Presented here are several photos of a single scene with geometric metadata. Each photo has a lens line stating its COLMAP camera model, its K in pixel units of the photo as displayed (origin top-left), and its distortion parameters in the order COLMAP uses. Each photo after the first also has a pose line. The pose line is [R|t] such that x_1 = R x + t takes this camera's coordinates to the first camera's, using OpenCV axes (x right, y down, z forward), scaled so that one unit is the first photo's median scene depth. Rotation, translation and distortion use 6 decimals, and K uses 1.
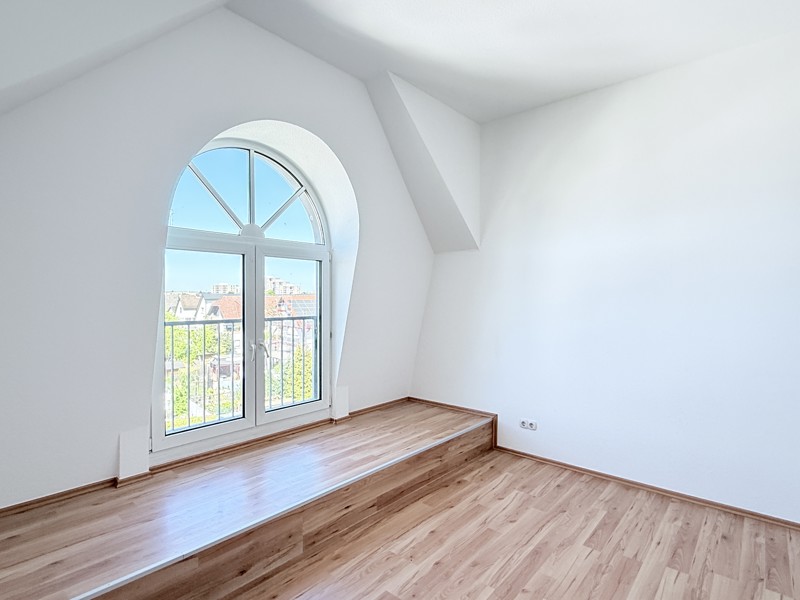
lens RADIAL K [[428.3, 0, 399.4], [0, 428.3, 300.0], [0, 0, 1]] dist [0.006471, -0.002797]
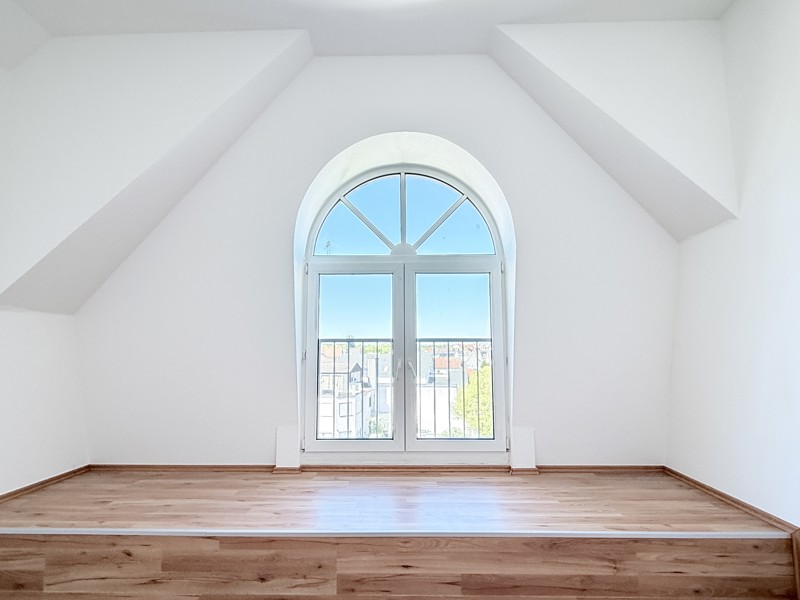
lens RADIAL K [[428.3, 0, 399.8], [0, 428.3, 301.0], [0, 0, 1]] dist [0.006471, -0.002797]
pose [[0.635656, -0.091854, -0.766488, 0.408923], [0.000497, 0.992944, -0.118580, 0.076234], [0.771972, 0.074995, 0.631217, 0.366889]]
